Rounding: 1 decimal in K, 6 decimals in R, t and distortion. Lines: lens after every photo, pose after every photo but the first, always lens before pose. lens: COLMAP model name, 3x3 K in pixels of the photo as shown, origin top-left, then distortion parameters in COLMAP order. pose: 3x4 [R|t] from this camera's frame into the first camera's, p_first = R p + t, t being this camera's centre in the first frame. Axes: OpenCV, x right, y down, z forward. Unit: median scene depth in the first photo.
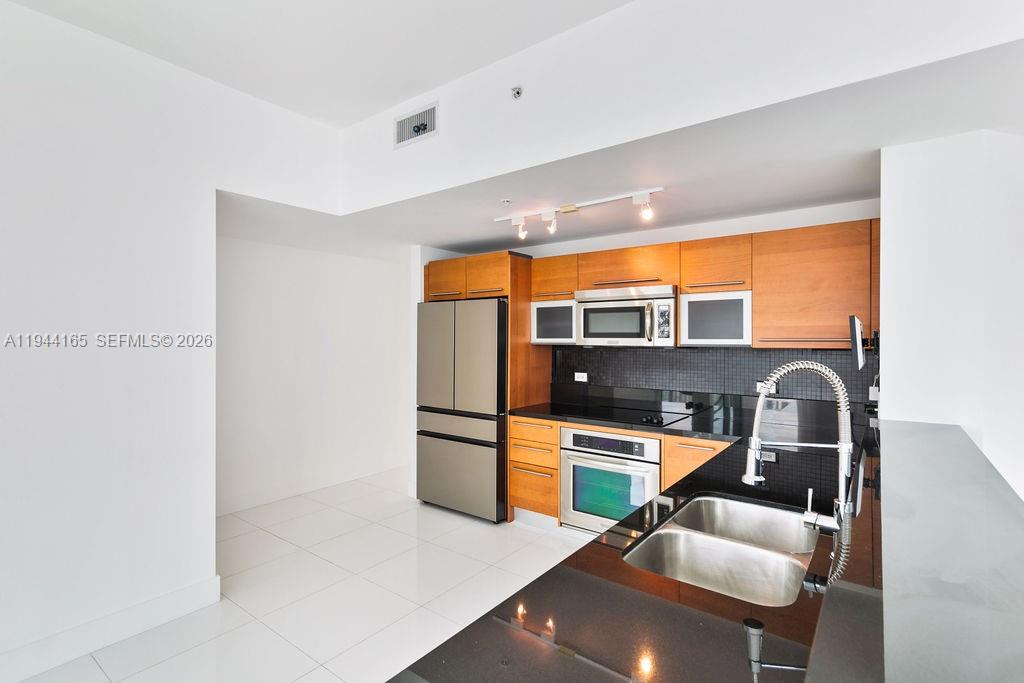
lens RADIAL K [[476.6, 0, 512.6], [0, 476.6, 335.8], [0, 0, 1]] dist [0.008718, 0.000673]
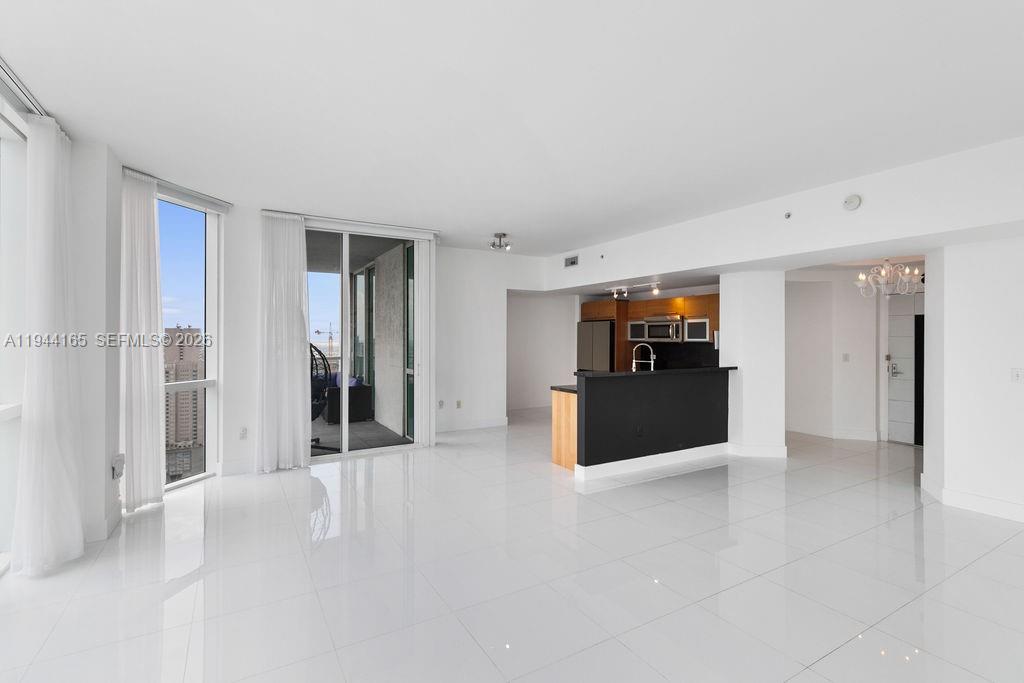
lens RADIAL K [[476.6, 0, 512.6], [0, 476.6, 335.8], [0, 0, 1]] dist [0.008718, 0.000673]
pose [[0.922307, 0.002215, -0.386451, 0.428261], [-0.001471, 0.999996, 0.002220, -0.010853], [0.386454, -0.001479, 0.922307, -1.309028]]
